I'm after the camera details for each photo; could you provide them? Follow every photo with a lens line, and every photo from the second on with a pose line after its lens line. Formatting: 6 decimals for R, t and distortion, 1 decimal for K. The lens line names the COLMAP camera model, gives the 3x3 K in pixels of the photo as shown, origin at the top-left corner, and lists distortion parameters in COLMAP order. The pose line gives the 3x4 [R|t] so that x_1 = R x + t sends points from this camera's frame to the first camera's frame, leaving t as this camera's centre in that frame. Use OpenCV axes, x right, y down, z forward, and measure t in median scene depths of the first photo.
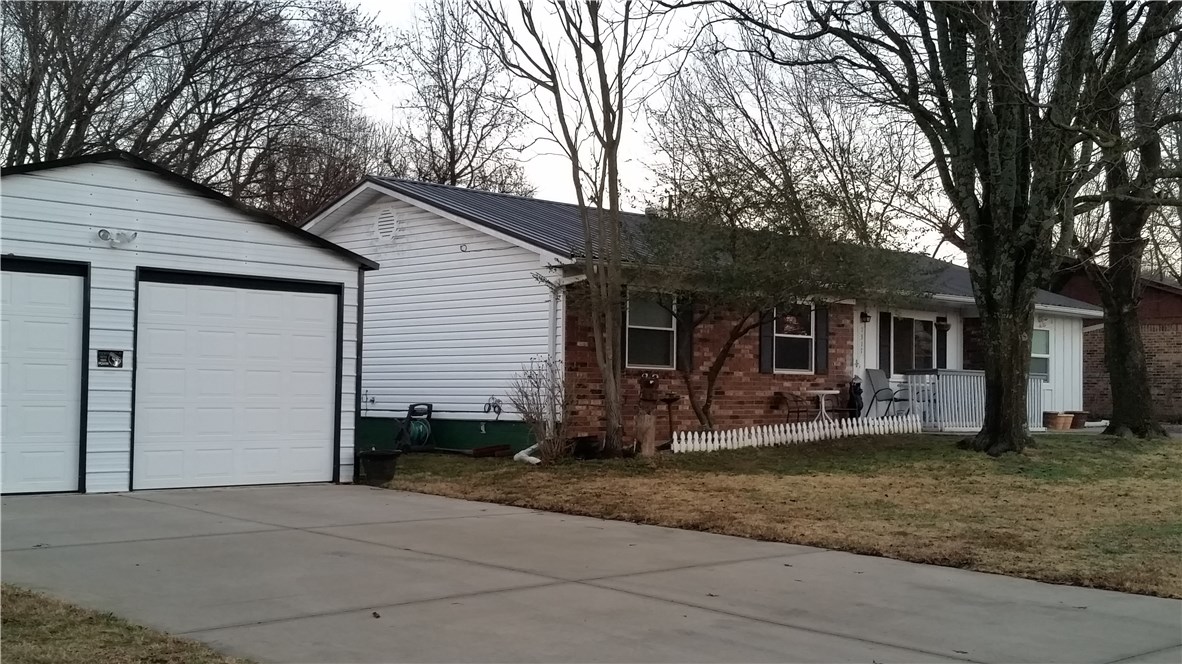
lens RADIAL K [[913.9, 0, 587.7], [0, 913.9, 340.6], [0, 0, 1]] dist [0.013109, 0.001996]
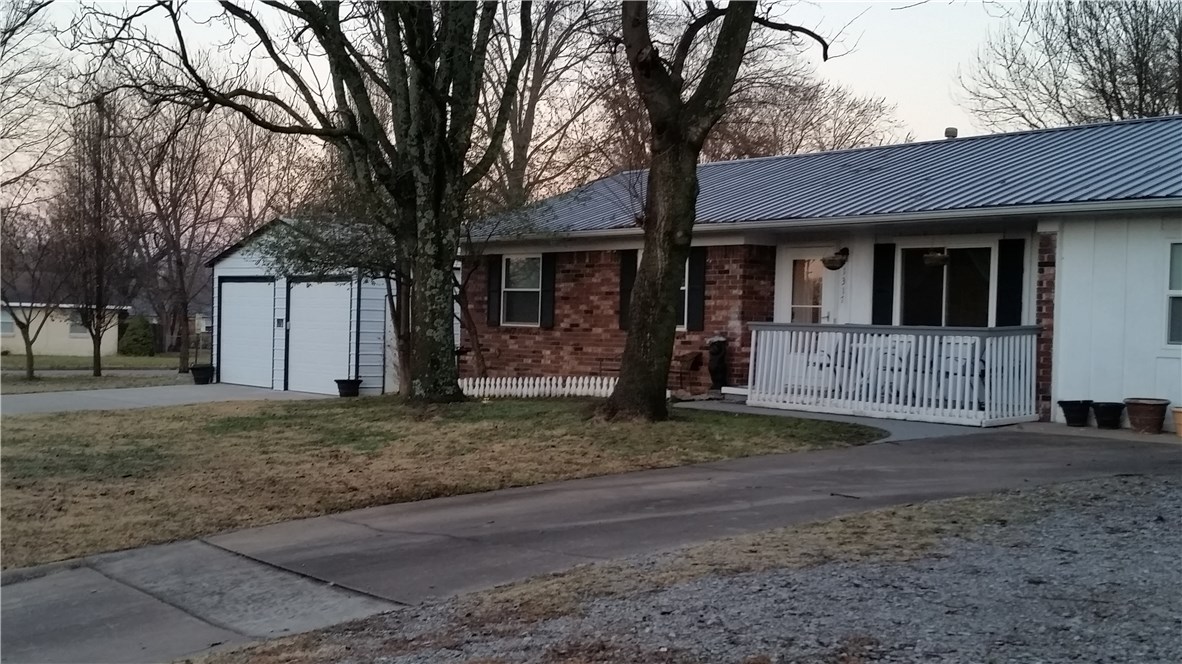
lens RADIAL K [[913.9, 0, 587.7], [0, 913.9, 340.6], [0, 0, 1]] dist [0.013109, 0.001996]
pose [[0.296815, -0.001030, -0.954934, 1.117350], [0.020060, 0.999785, 0.005157, 0.042525], [0.954724, -0.020687, 0.296772, 0.701538]]
